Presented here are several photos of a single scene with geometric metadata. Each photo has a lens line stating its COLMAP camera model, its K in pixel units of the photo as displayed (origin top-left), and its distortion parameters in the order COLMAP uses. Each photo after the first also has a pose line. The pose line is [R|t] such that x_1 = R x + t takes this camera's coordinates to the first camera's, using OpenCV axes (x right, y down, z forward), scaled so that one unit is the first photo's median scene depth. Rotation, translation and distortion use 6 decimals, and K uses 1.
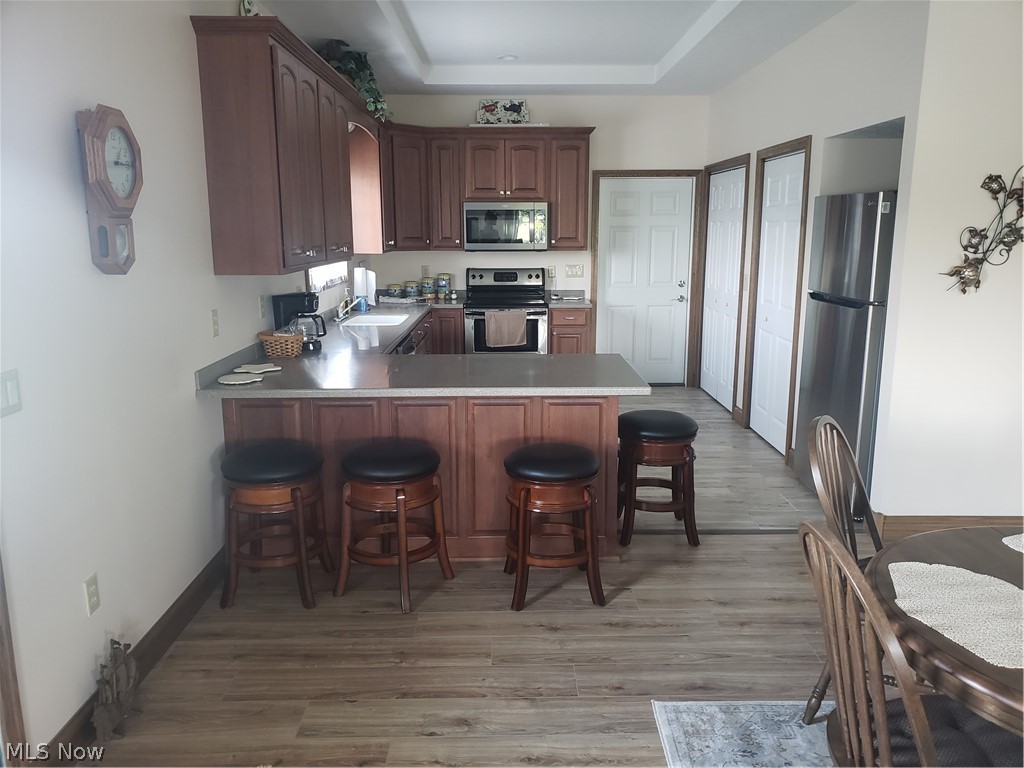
lens RADIAL K [[806.9, 0, 513.6], [0, 806.9, 384.0], [0, 0, 1]] dist [0.002371, 0.012142]
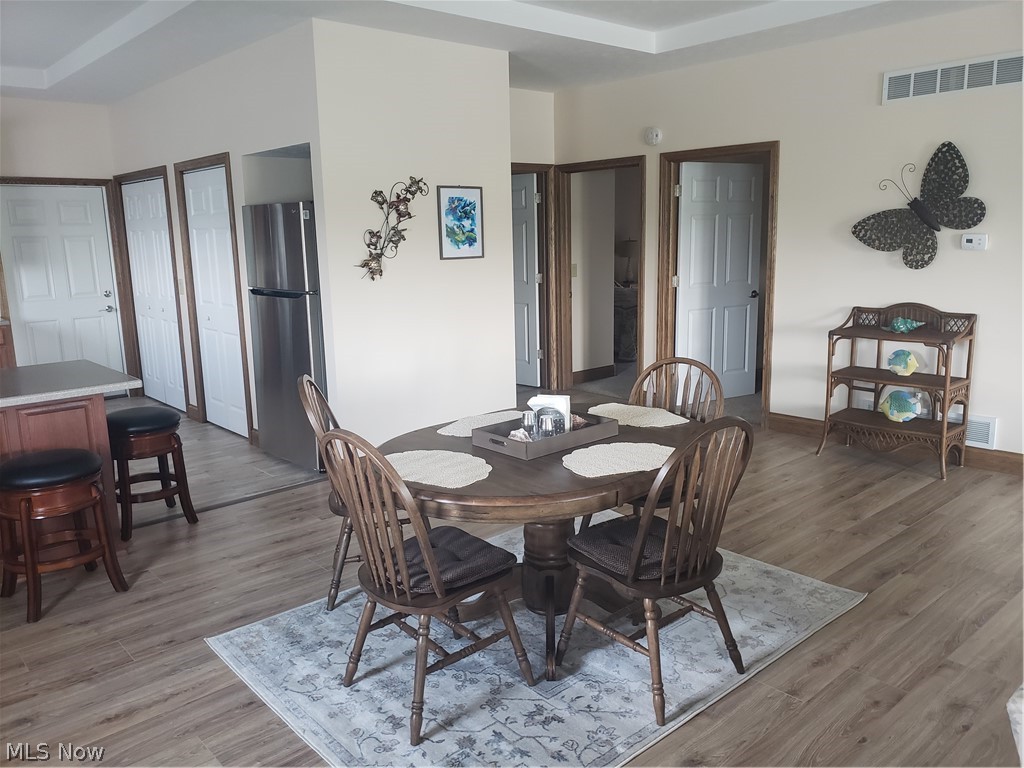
lens RADIAL K [[806.9, 0, 512.2], [0, 806.9, 382.8], [0, 0, 1]] dist [0.002371, 0.012142]
pose [[0.757011, -0.138621, 0.638529, -0.127280], [0.146806, 0.988335, 0.040515, 0.031882], [-0.636697, 0.063070, 0.768531, -0.135875]]
